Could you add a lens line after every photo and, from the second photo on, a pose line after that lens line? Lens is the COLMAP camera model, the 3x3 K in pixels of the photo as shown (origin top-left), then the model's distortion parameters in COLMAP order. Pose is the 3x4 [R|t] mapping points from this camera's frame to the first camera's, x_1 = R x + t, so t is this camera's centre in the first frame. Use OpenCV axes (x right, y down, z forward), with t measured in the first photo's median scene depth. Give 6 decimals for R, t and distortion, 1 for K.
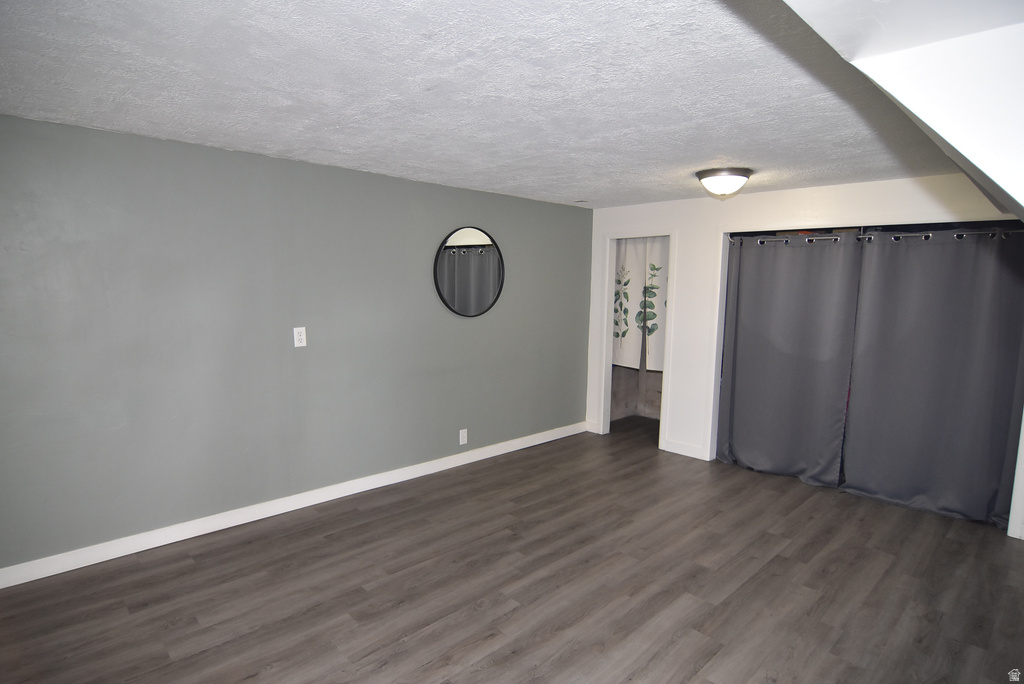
lens RADIAL K [[552.2, 0, 510.2], [0, 552.2, 342.8], [0, 0, 1]] dist [-0.008416, -0.009106]
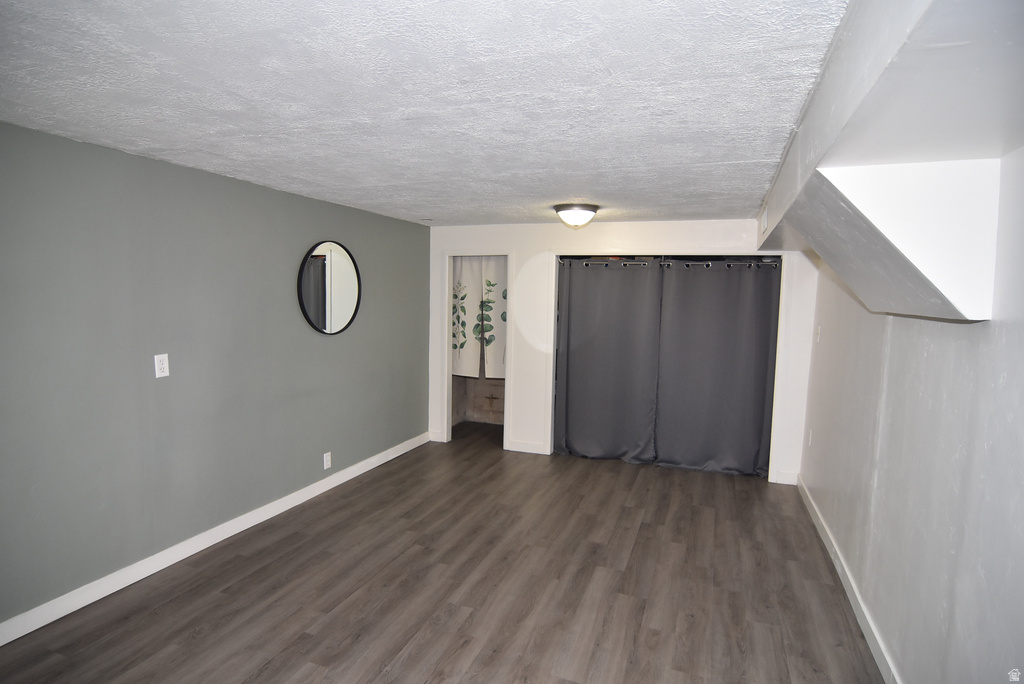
lens RADIAL K [[552.2, 0, 508.7], [0, 552.2, 342.0], [0, 0, 1]] dist [-0.008416, -0.009106]
pose [[0.902242, -0.034421, 0.429855, -0.273199], [0.040536, 0.999165, -0.005075, -0.021890], [-0.429321, 0.022003, 0.902884, 0.004305]]
